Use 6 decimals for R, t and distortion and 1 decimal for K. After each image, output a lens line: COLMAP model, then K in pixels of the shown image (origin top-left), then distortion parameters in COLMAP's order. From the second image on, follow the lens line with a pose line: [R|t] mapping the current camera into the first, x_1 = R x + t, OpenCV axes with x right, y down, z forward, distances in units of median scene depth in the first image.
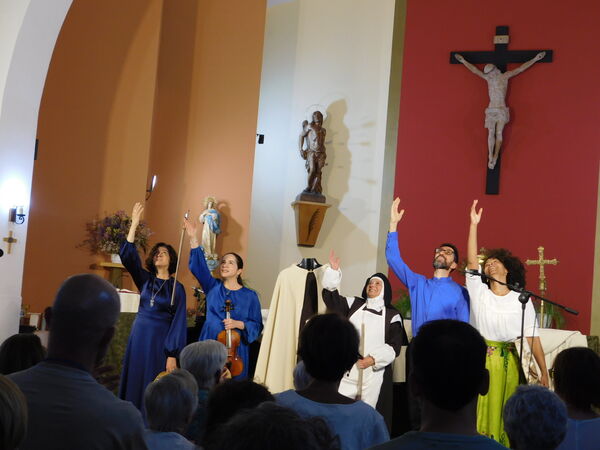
lens RADIAL K [[1069.0, 0, 300.0], [0, 1069.0, 225.0], [0, 0, 1]] dist [0.043849, -0.108557]
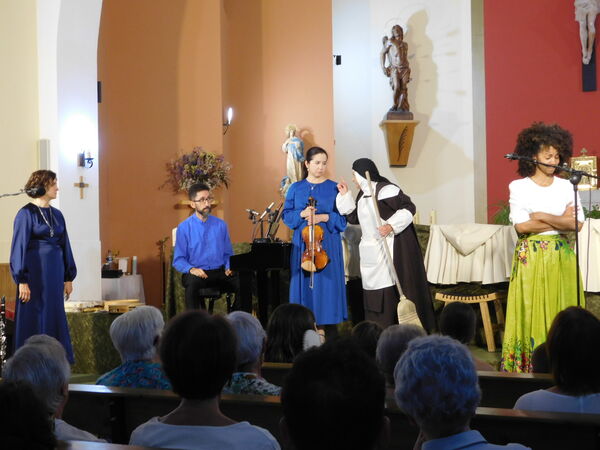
lens RADIAL K [[1069.0, 0, 300.0], [0, 1069.0, 225.0], [0, 0, 1]] dist [0.043849, -0.108557]
pose [[0.987315, -0.094622, -0.127498, 0.037092], [0.101634, 0.993582, 0.049647, 0.015603], [0.121982, -0.061976, 0.990595, 0.027862]]
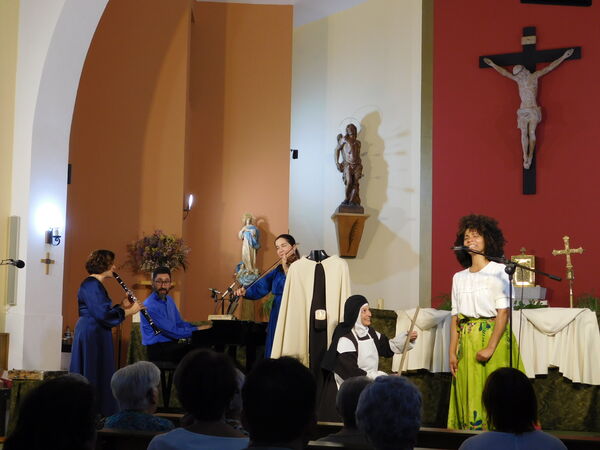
lens RADIAL K [[1069.0, 0, 300.0], [0, 1069.0, 225.0], [0, 0, 1]] dist [0.043849, -0.108557]
pose [[0.995537, -0.062966, -0.070299, 0.034293], [0.060856, 0.997641, -0.031760, 0.018947], [0.072133, 0.027341, 0.997020, -0.013861]]
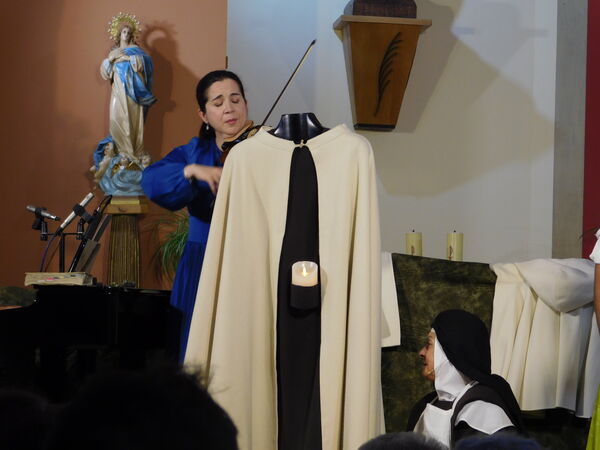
lens RADIAL K [[2704.7, 0, 300.0], [0, 2704.7, 225.0], [0, 0, 1]] dist [0.128185, 0.180309]
pose [[0.996936, -0.052752, -0.057754, 0.035139], [0.054946, 0.997801, 0.037078, 0.017340], [0.055671, -0.040138, 0.997642, -0.022417]]
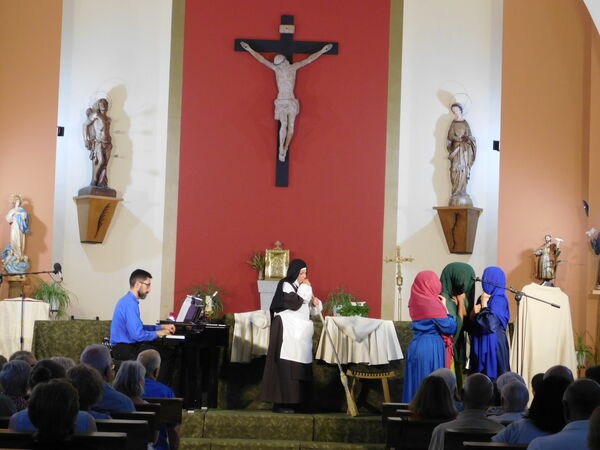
lens RADIAL K [[1494.5, 0, 300.0], [0, 1494.5, 225.0], [0, 0, 1]] dist [0.065176, 0.122829]
pose [[0.928249, -0.018940, 0.371477, -0.319423], [0.007538, 0.999456, 0.032121, -0.037450], [-0.371883, -0.027016, 0.927886, -0.289765]]
